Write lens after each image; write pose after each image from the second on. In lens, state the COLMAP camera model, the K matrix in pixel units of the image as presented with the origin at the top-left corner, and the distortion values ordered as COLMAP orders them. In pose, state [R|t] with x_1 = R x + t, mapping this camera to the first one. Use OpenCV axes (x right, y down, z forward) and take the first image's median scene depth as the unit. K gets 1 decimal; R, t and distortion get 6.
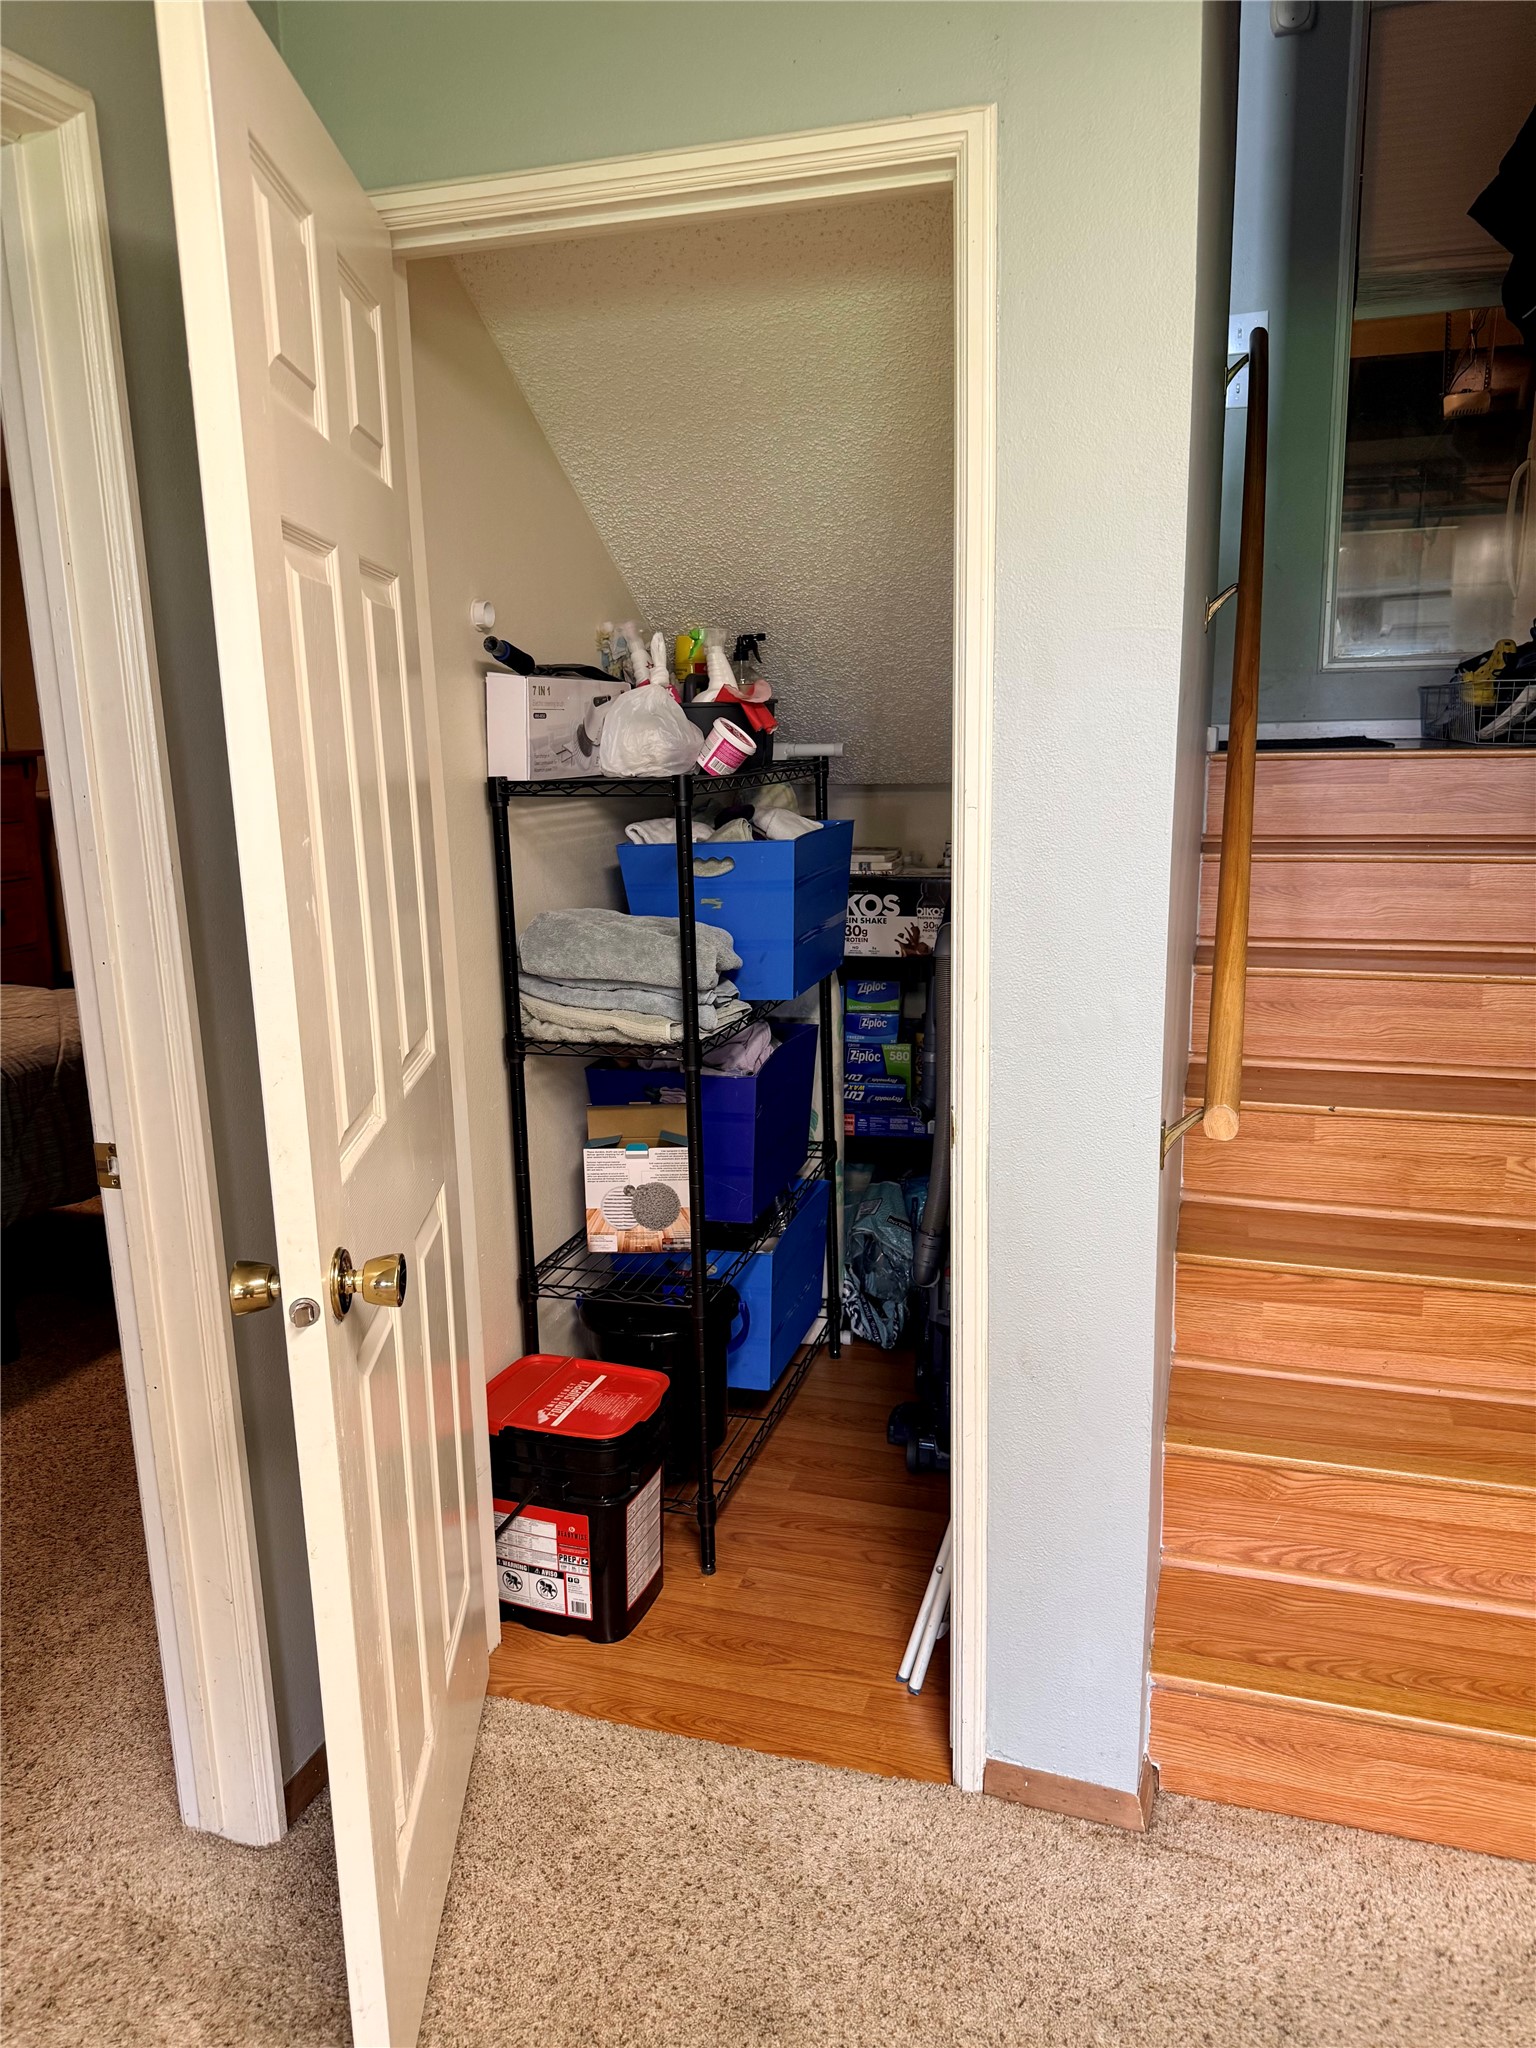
lens RADIAL K [[1469.5, 0, 768.5], [0, 1469.5, 1026.5], [0, 0, 1]] dist [0.028332, -0.041414]
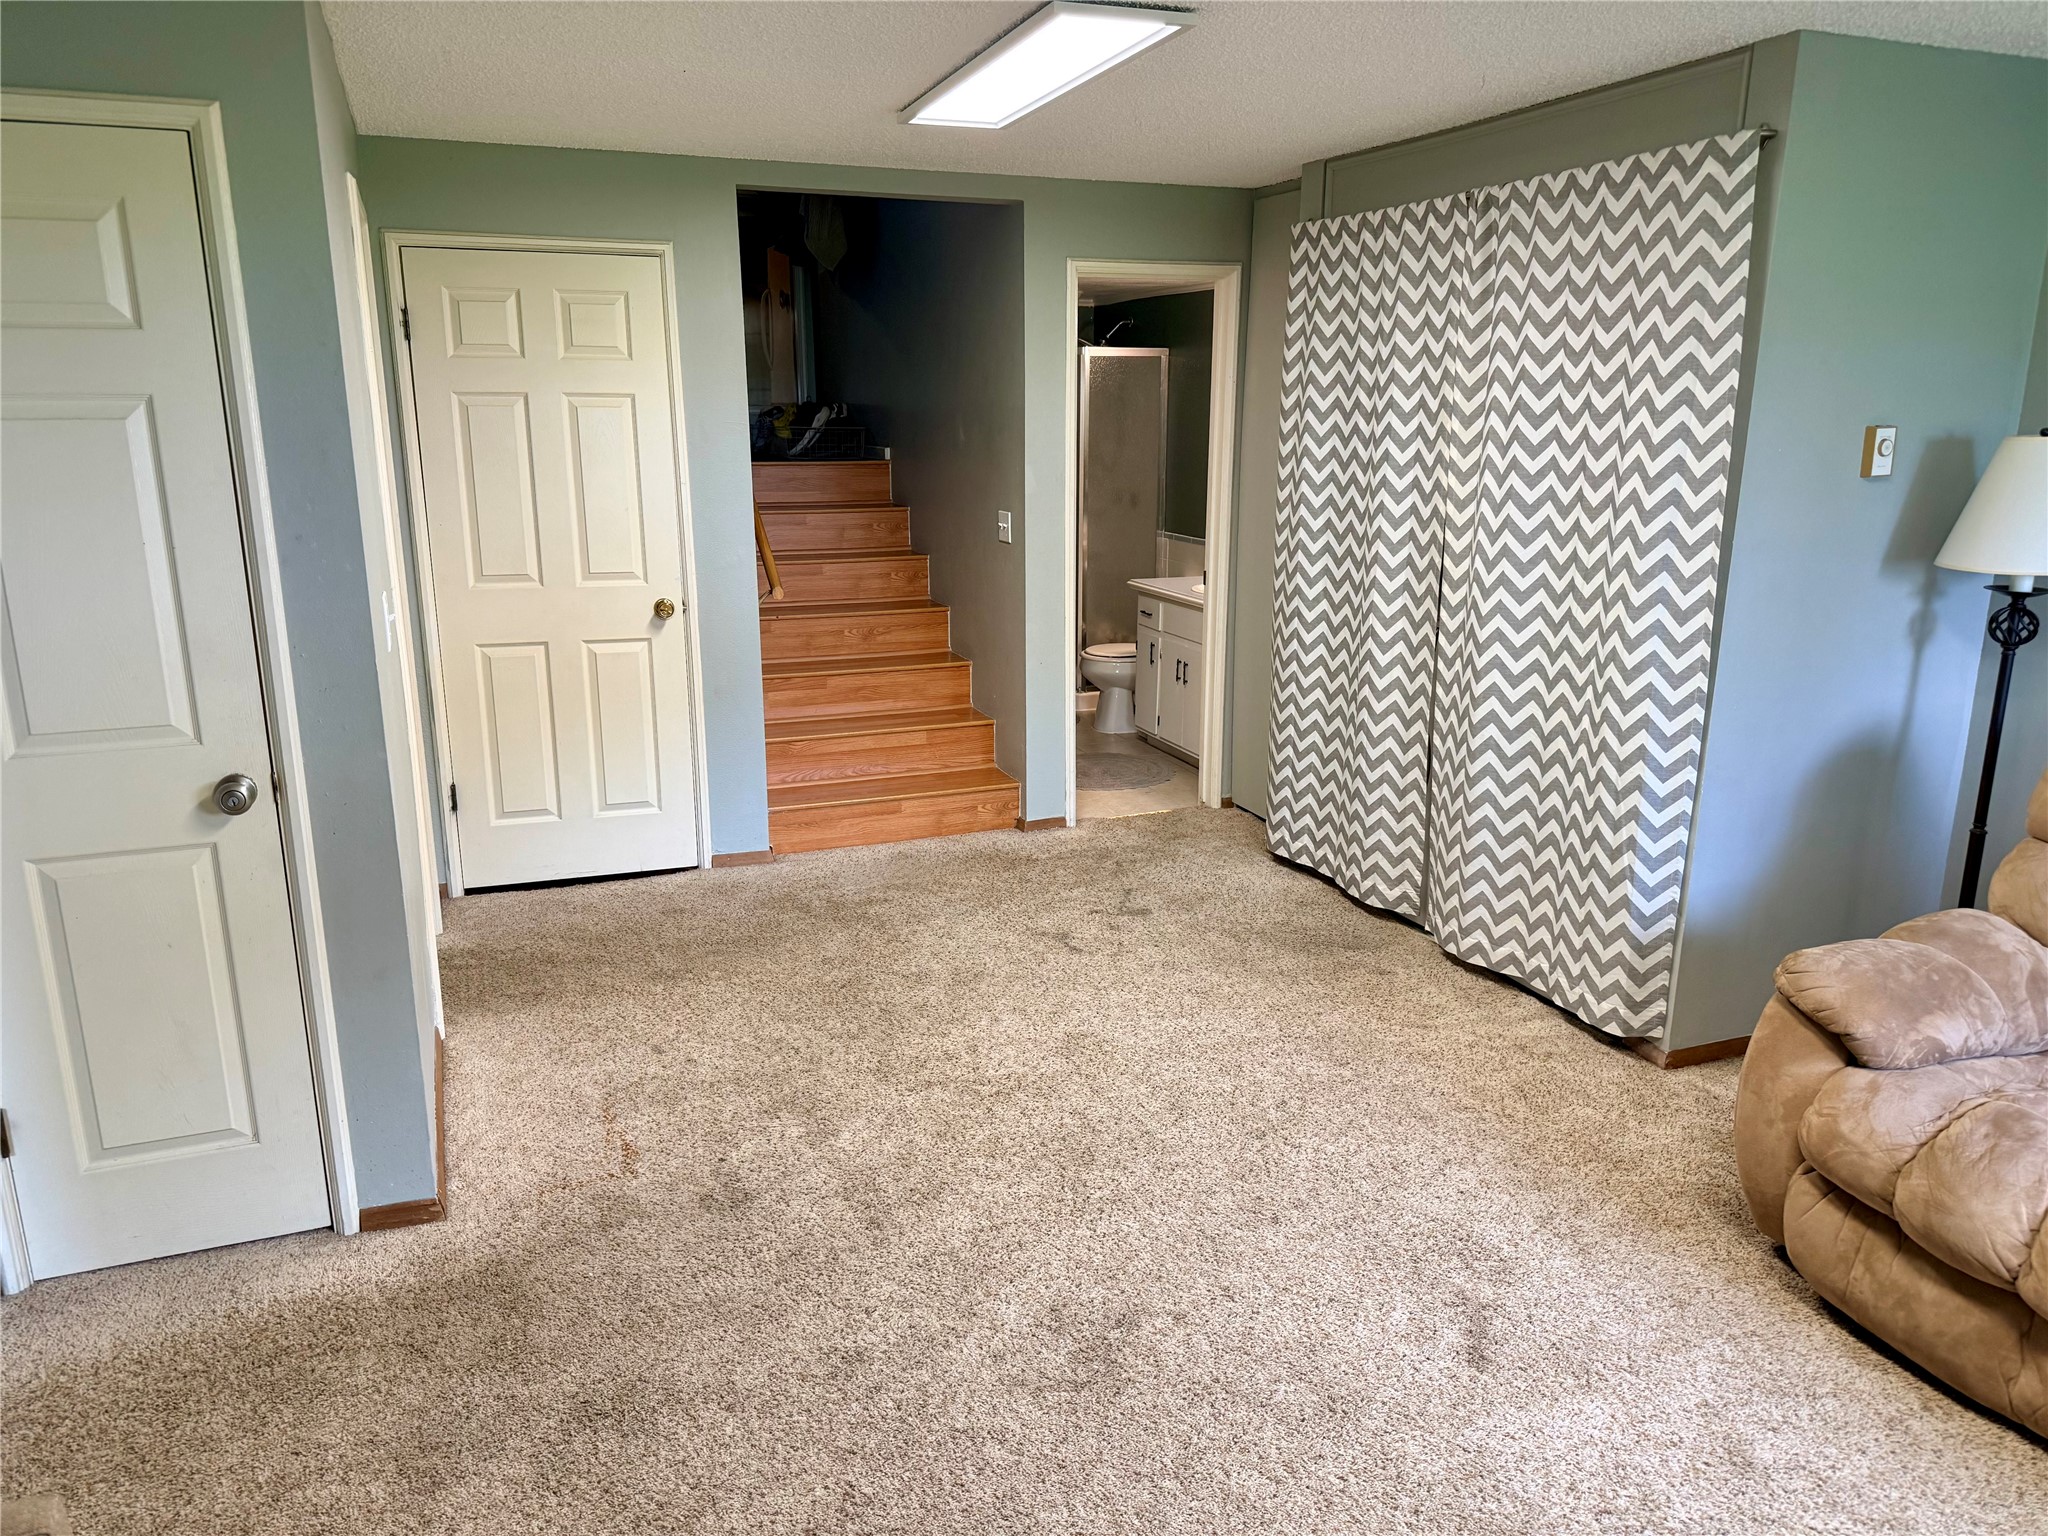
lens RADIAL K [[1469.5, 0, 1024.0], [0, 1469.5, 771.4], [0, 0, 1]] dist [0.028332, -0.041414]
pose [[0.779131, -0.129617, 0.613314, -0.799557], [0.110198, 0.991474, 0.069546, 0.184690], [-0.617099, 0.013401, 0.786771, -1.109069]]
